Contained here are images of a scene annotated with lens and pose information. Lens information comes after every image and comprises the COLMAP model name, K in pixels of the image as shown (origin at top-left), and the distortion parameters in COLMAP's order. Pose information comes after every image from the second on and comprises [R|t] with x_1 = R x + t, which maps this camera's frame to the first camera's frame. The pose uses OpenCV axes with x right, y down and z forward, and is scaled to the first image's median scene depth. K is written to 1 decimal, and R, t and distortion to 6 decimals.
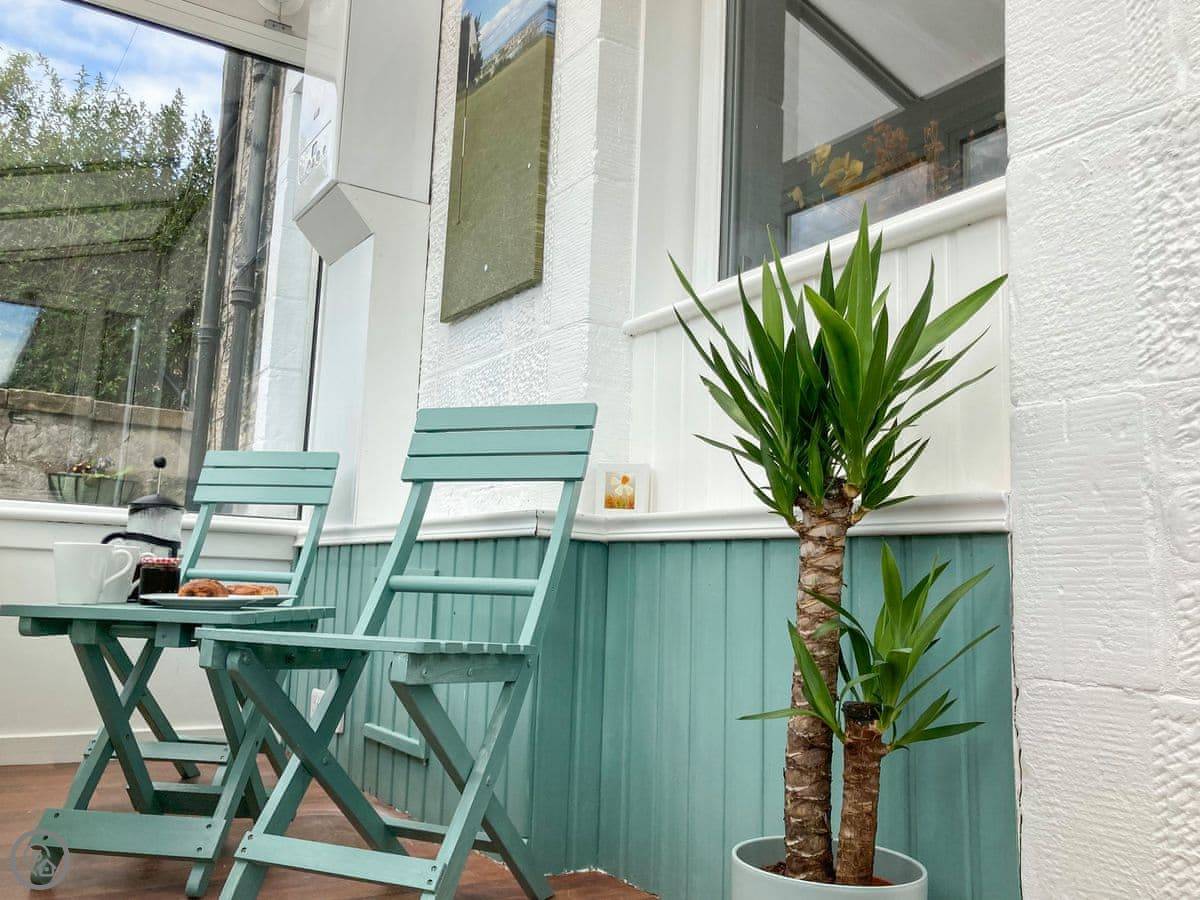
lens RADIAL K [[994.5, 0, 594.9], [0, 994.5, 458.5], [0, 0, 1]] dist [0.024633, -0.009658]
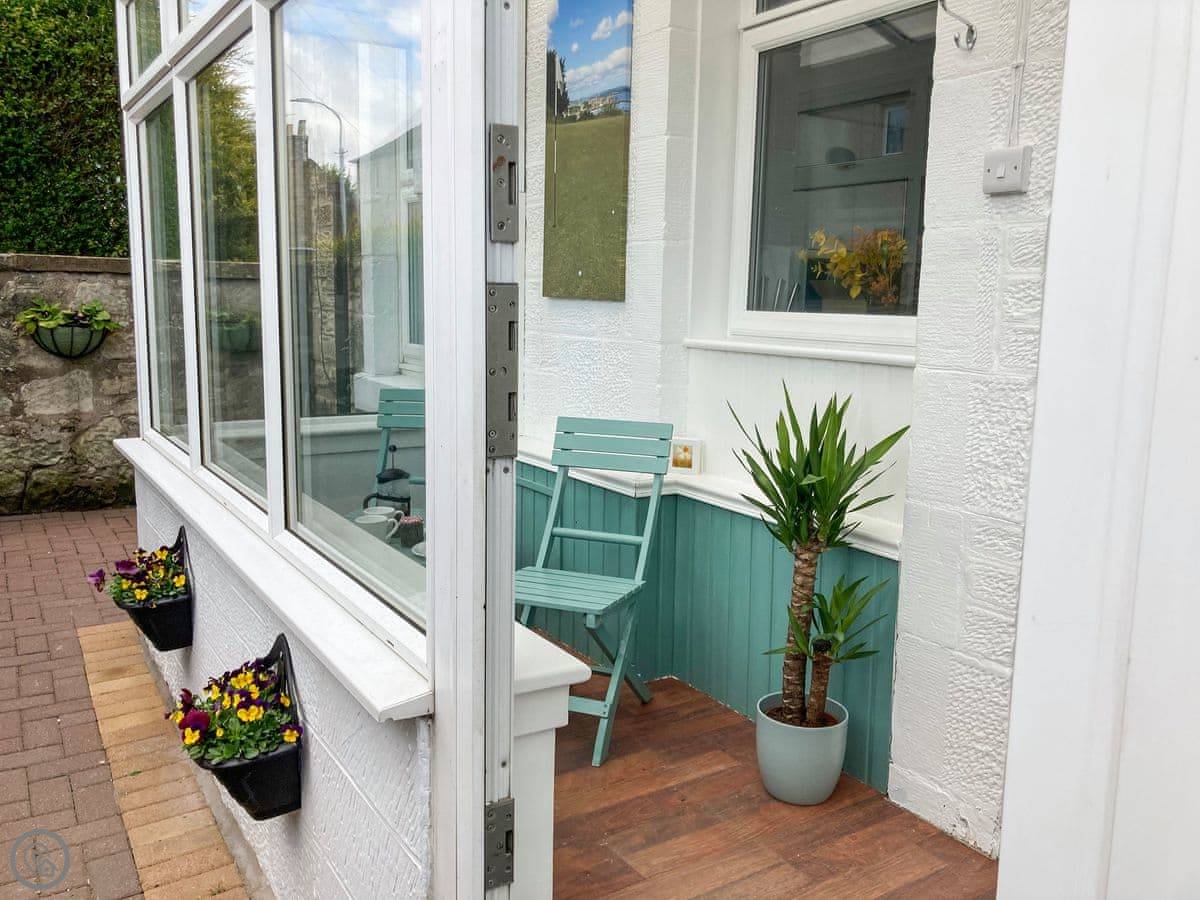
lens RADIAL K [[994.5, 0, 602.9], [0, 994.5, 441.5], [0, 0, 1]] dist [0.024633, -0.009658]
pose [[0.999701, -0.023102, 0.008053, -0.183311], [0.019772, 0.956757, 0.290216, -0.723328], [-0.014409, -0.289970, 0.956927, -0.806717]]
